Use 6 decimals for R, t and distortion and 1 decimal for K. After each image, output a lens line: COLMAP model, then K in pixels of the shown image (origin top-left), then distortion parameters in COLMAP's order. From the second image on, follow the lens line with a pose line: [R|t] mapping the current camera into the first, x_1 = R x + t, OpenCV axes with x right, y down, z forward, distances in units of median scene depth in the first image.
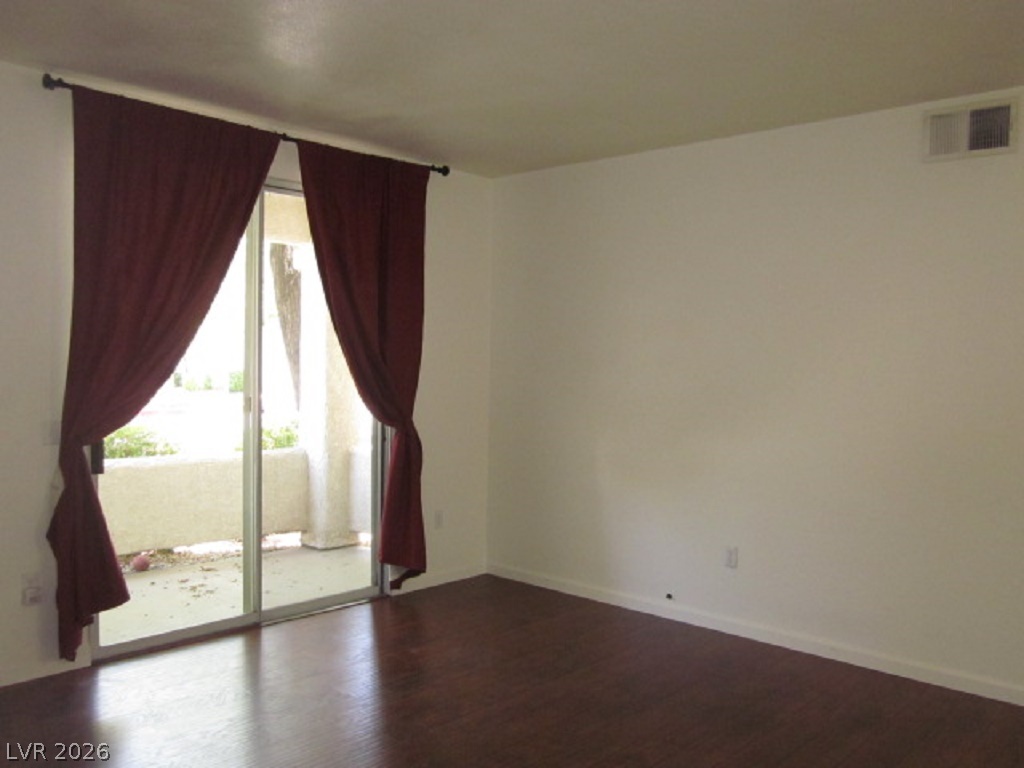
lens RADIAL K [[838.6, 0, 512.0], [0, 838.6, 384.0], [0, 0, 1]] dist [-0.075371, 0.083445]
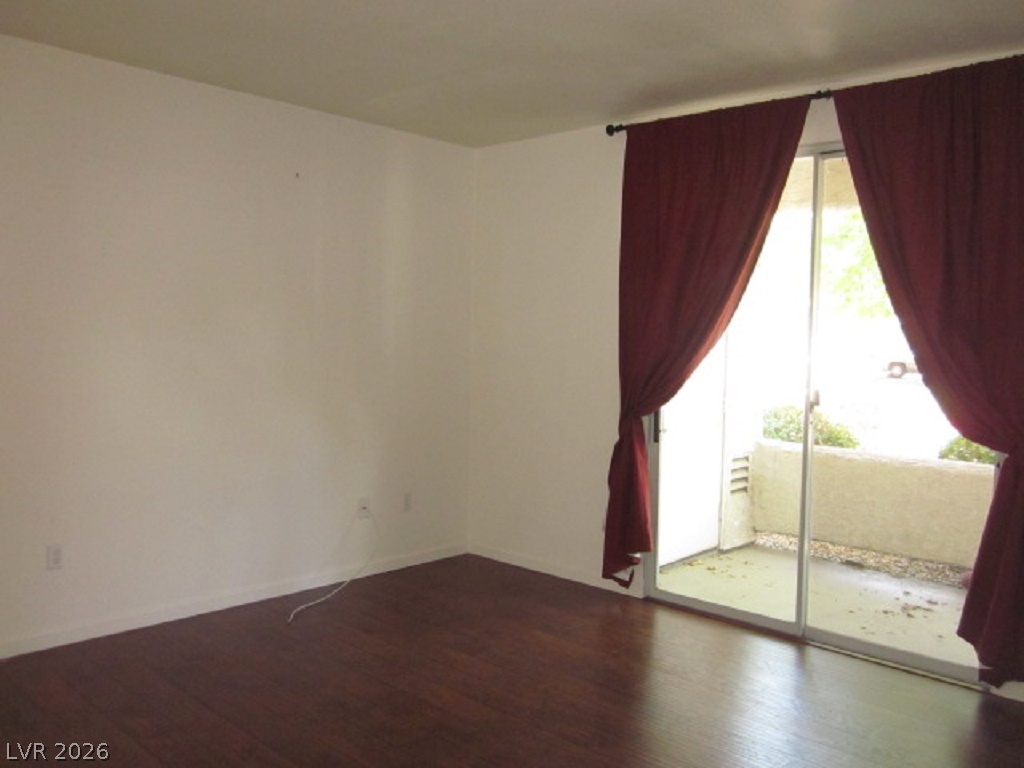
lens RADIAL K [[840.5, 0, 511.9], [0, 840.5, 357.9], [0, 0, 1]] dist [0.003958, 0.002040]
pose [[0.030395, 0.011597, -0.999471, 0.623067], [-0.050850, 0.998656, 0.010042, -0.009944], [0.998244, 0.050518, 0.030944, 0.666650]]
